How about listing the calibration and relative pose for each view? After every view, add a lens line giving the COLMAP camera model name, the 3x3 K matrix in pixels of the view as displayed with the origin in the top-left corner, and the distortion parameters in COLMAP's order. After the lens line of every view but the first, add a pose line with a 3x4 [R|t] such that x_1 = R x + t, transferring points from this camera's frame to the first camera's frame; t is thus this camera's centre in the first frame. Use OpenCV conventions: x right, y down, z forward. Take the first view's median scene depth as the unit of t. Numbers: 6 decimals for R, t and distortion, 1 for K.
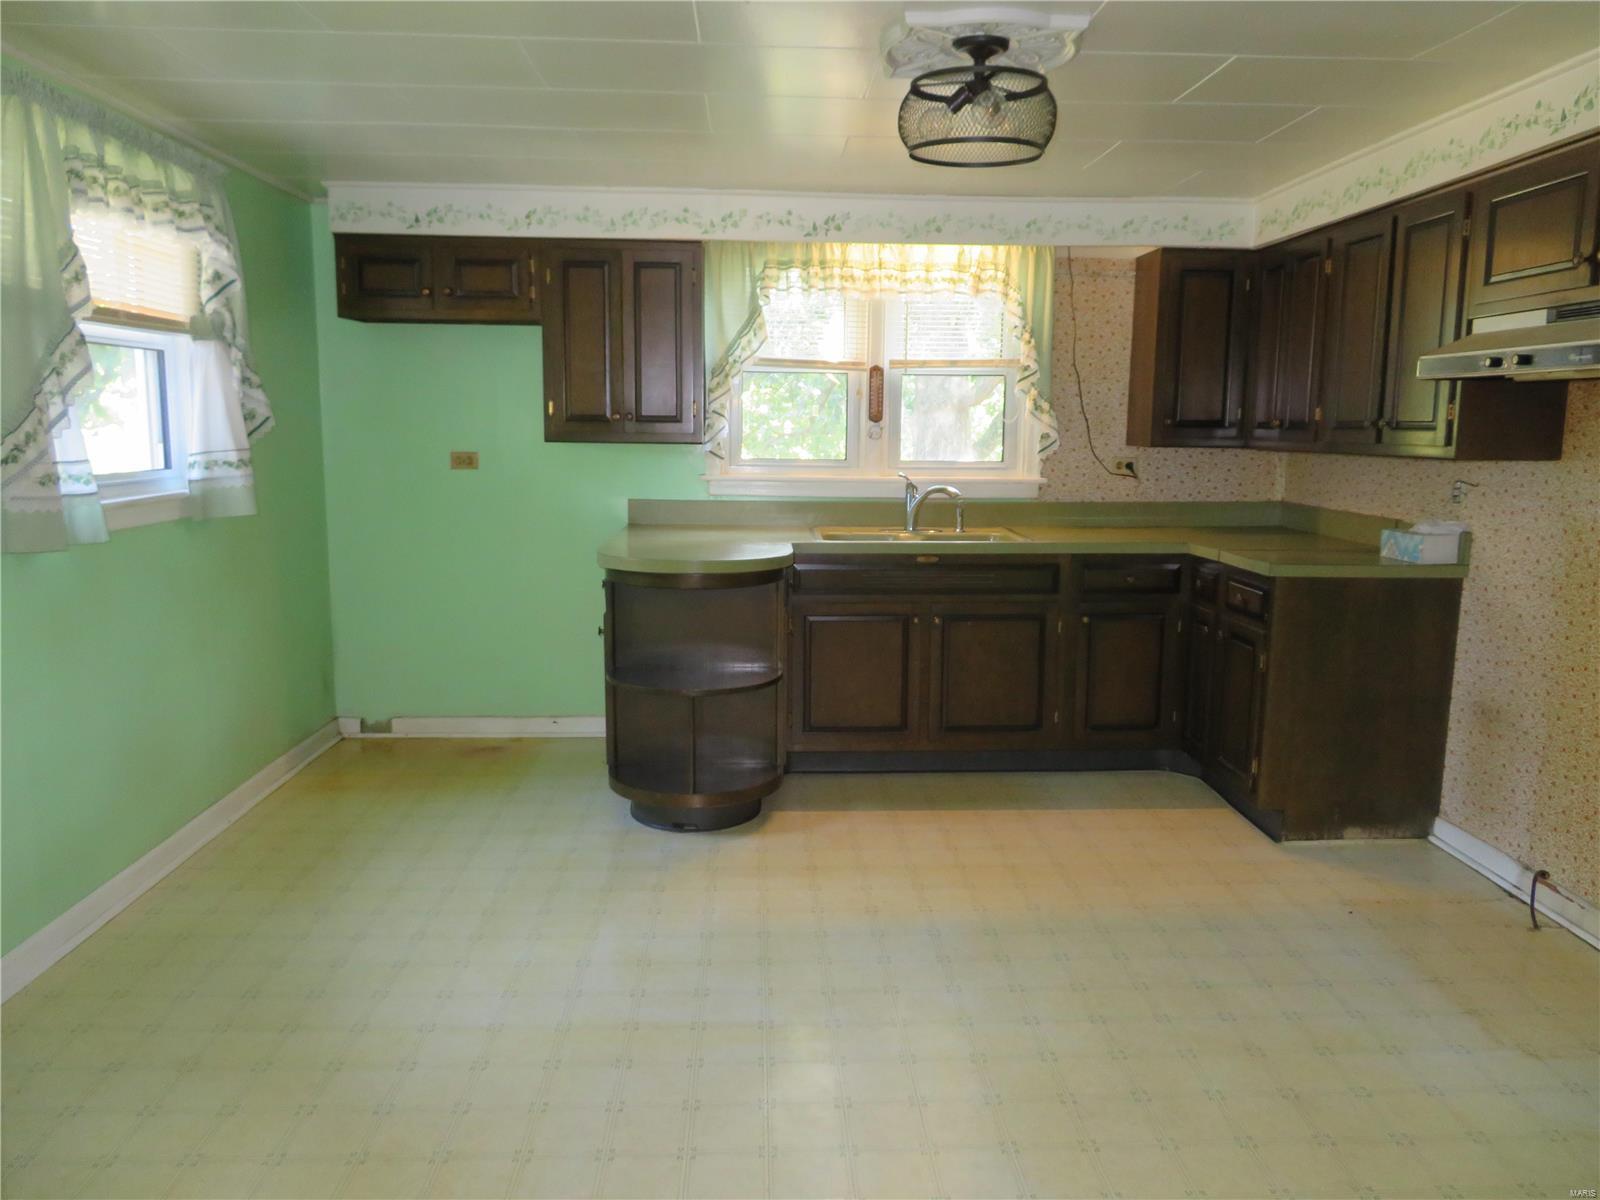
lens RADIAL K [[1140.1, 0, 802.3], [0, 1140.1, 602.7], [0, 0, 1]] dist [-0.013280, 0.004633]
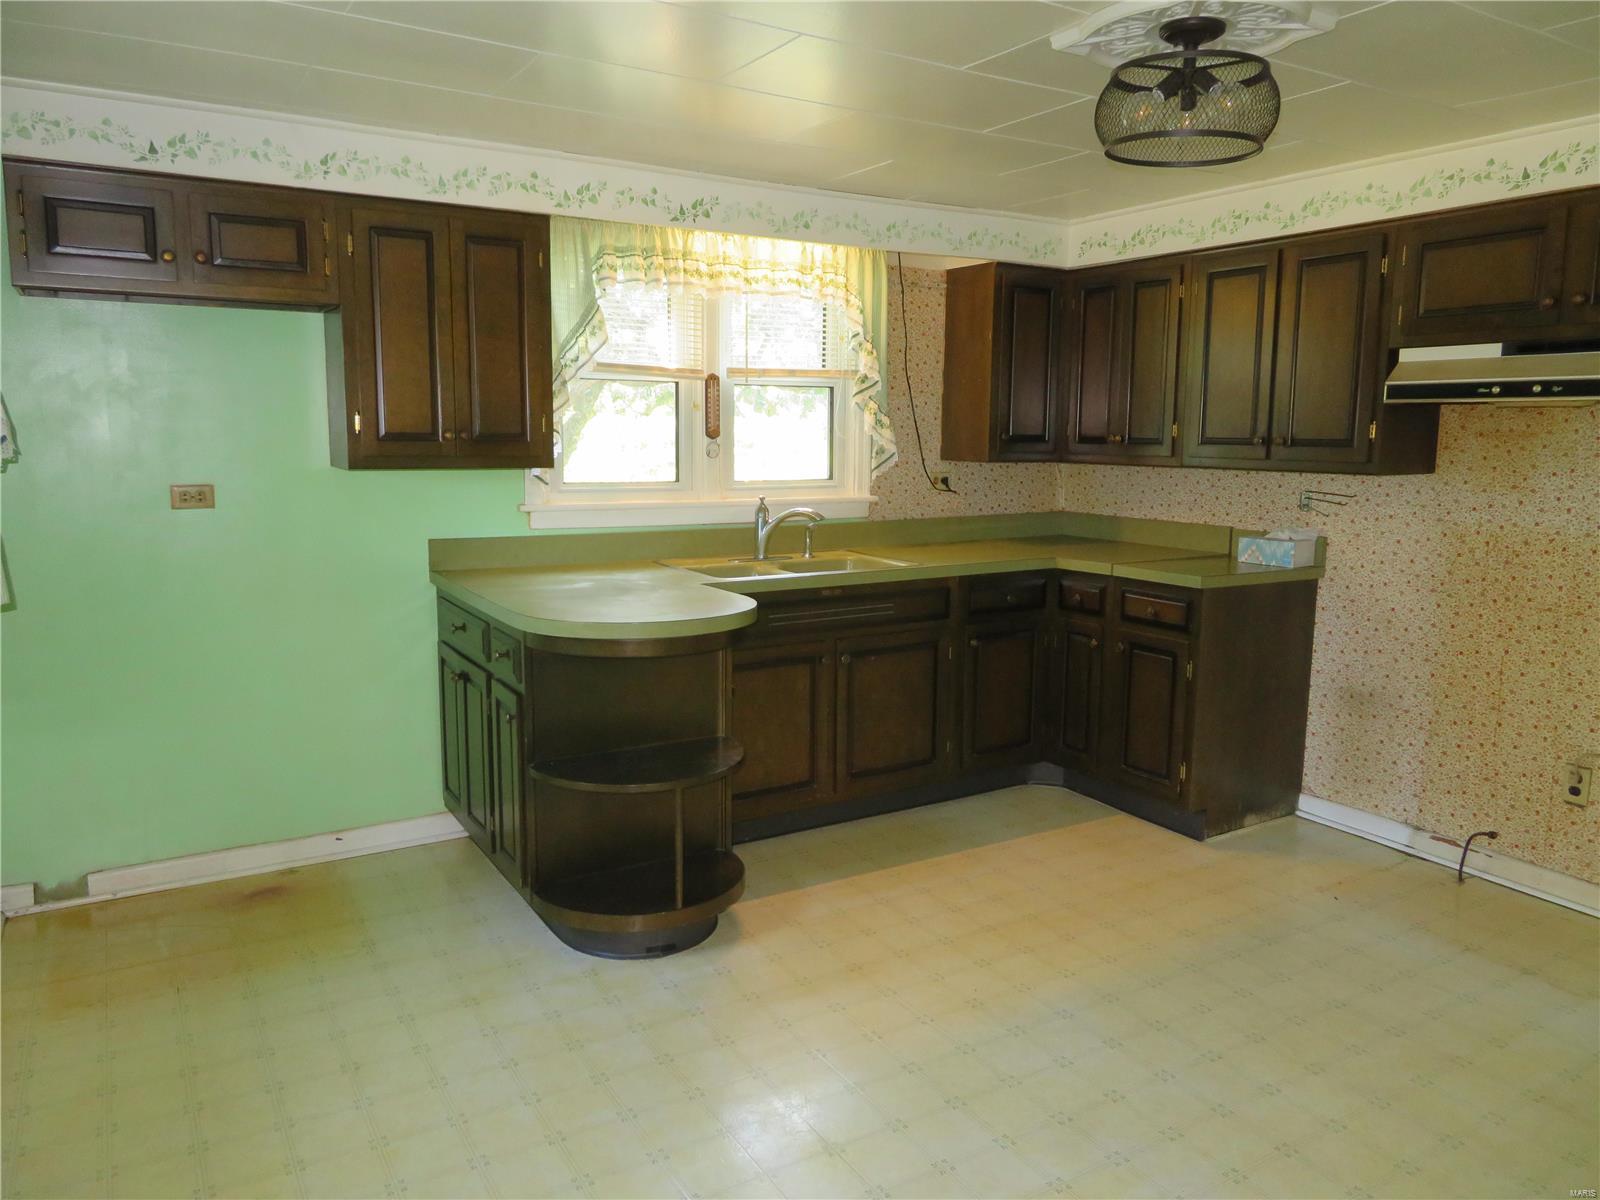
lens RADIAL K [[1140.1, 0, 802.3], [0, 1140.1, 602.7], [0, 0, 1]] dist [-0.013280, 0.004633]
pose [[0.877312, -0.074691, 0.474073, -0.334027], [0.075449, 0.996997, 0.017454, -0.046659], [-0.473953, 0.020456, 0.880313, 0.216612]]
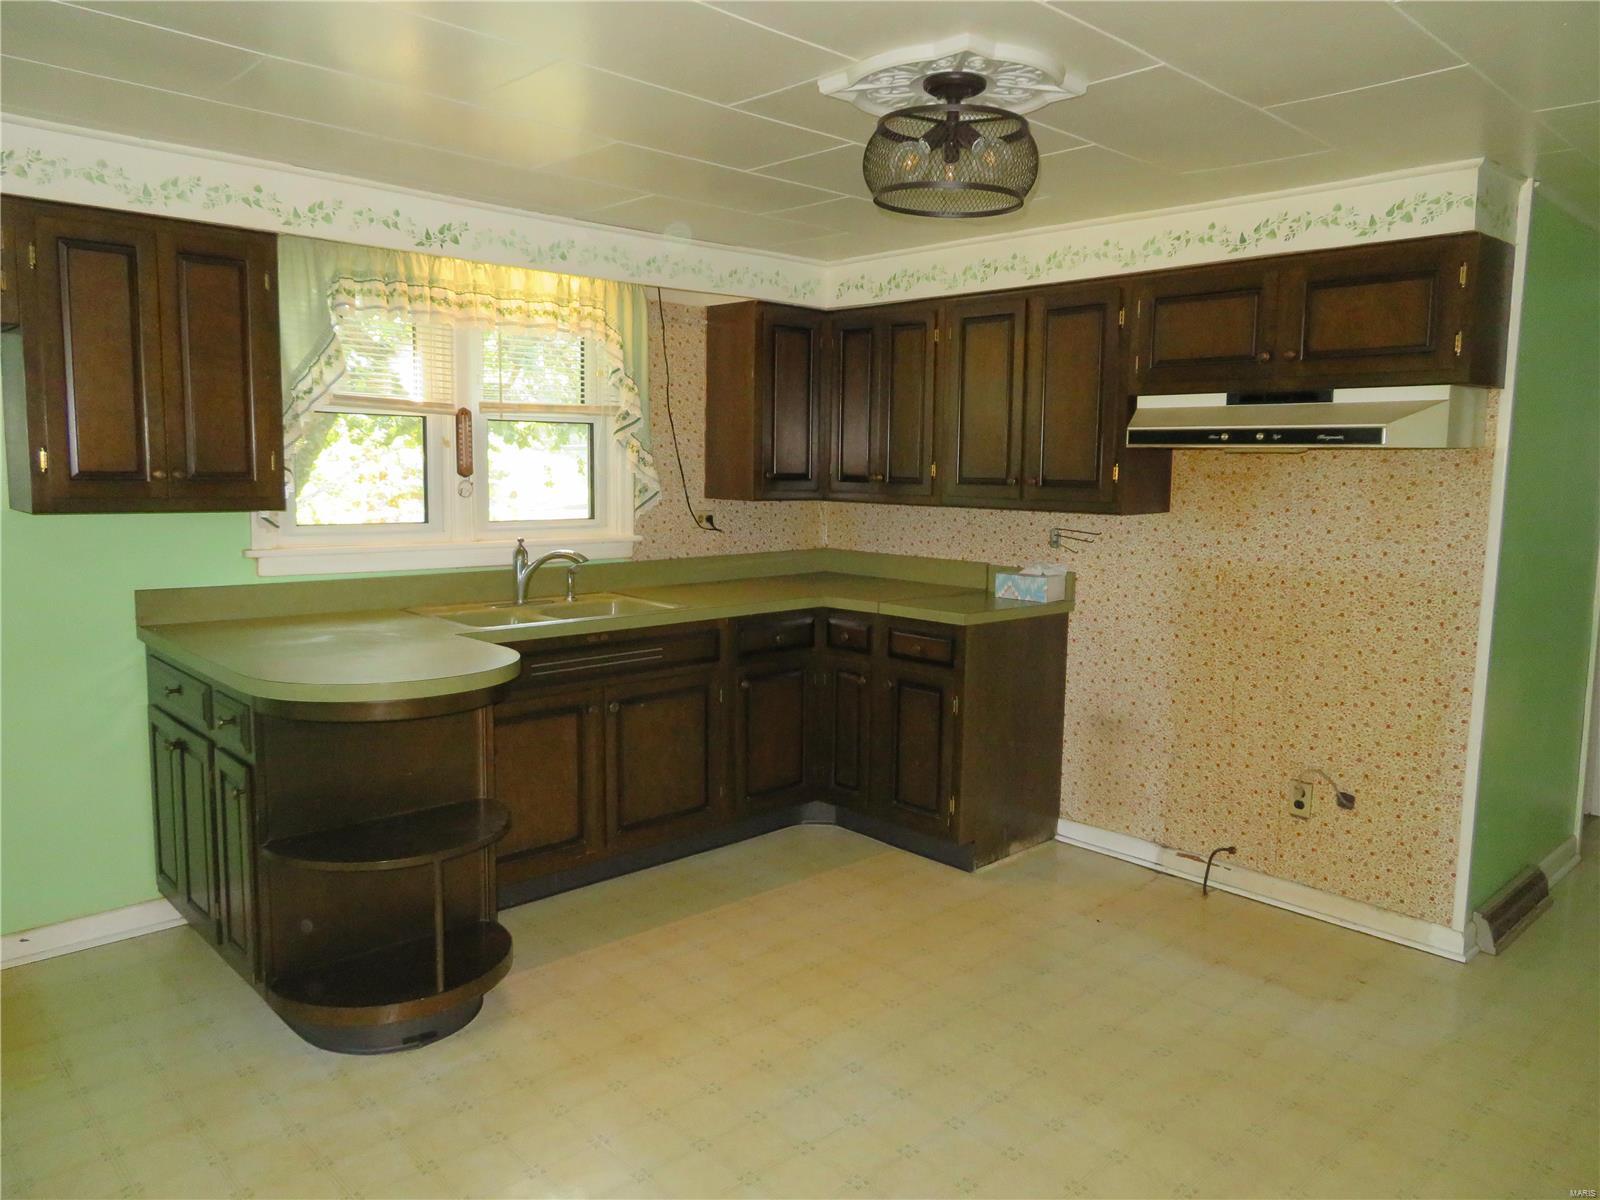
lens RADIAL K [[1140.1, 0, 802.3], [0, 1140.1, 602.7], [0, 0, 1]] dist [-0.013280, 0.004633]
pose [[0.755137, -0.078904, 0.650801, -0.327924], [0.095533, 0.995378, 0.009833, -0.057679], [-0.648569, 0.054748, 0.759185, 0.242280]]
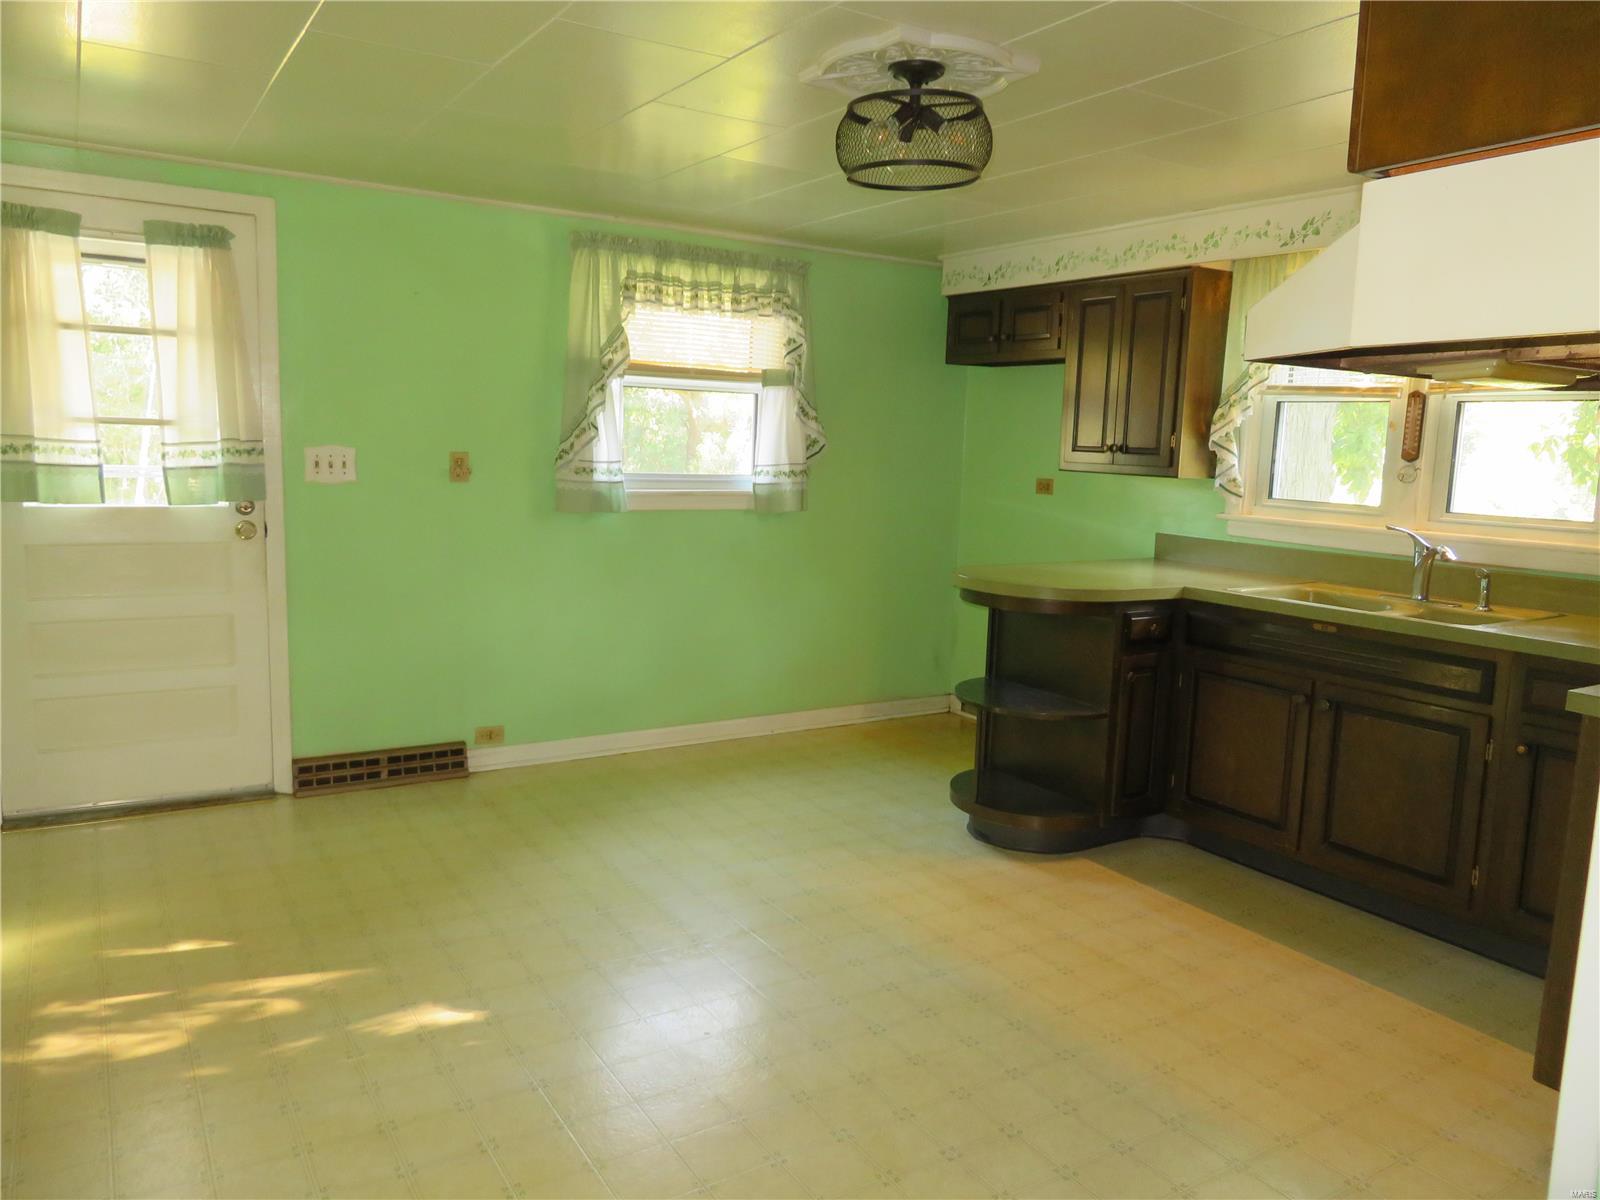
lens RADIAL K [[1147.3, 0, 800.0], [0, 1147.3, 600.0], [0, 0, 1]] dist [-0.009022, -0.000368]
pose [[0.495371, 0.127087, -0.859335, 0.611849], [-0.165335, 0.984951, 0.050355, -0.036297], [0.852802, 0.117134, 0.508929, 0.265596]]
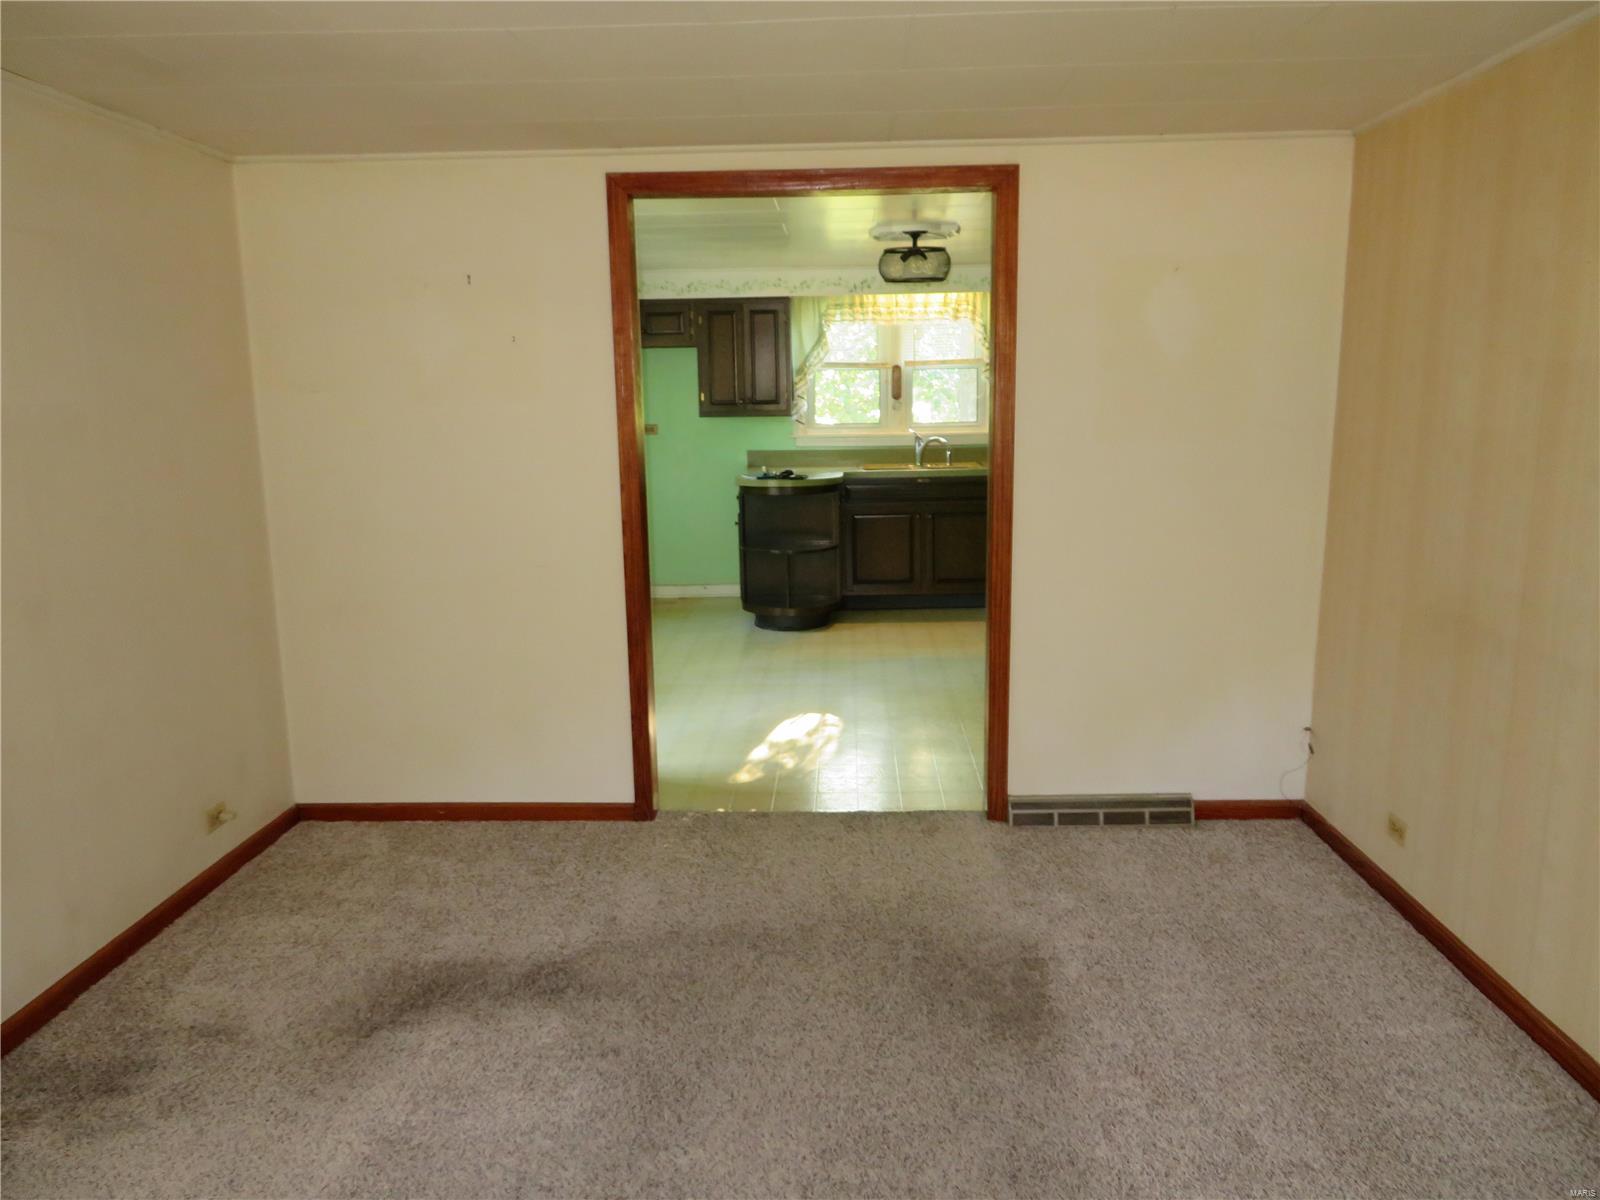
lens RADIAL K [[1140.1, 0, 802.3], [0, 1140.1, 602.7], [0, 0, 1]] dist [-0.013280, 0.004633]
pose [[0.996659, -0.012384, -0.080734, 0.063799], [0.015209, 0.999290, 0.034468, 0.082393], [0.080250, -0.035581, 0.996140, -0.717197]]
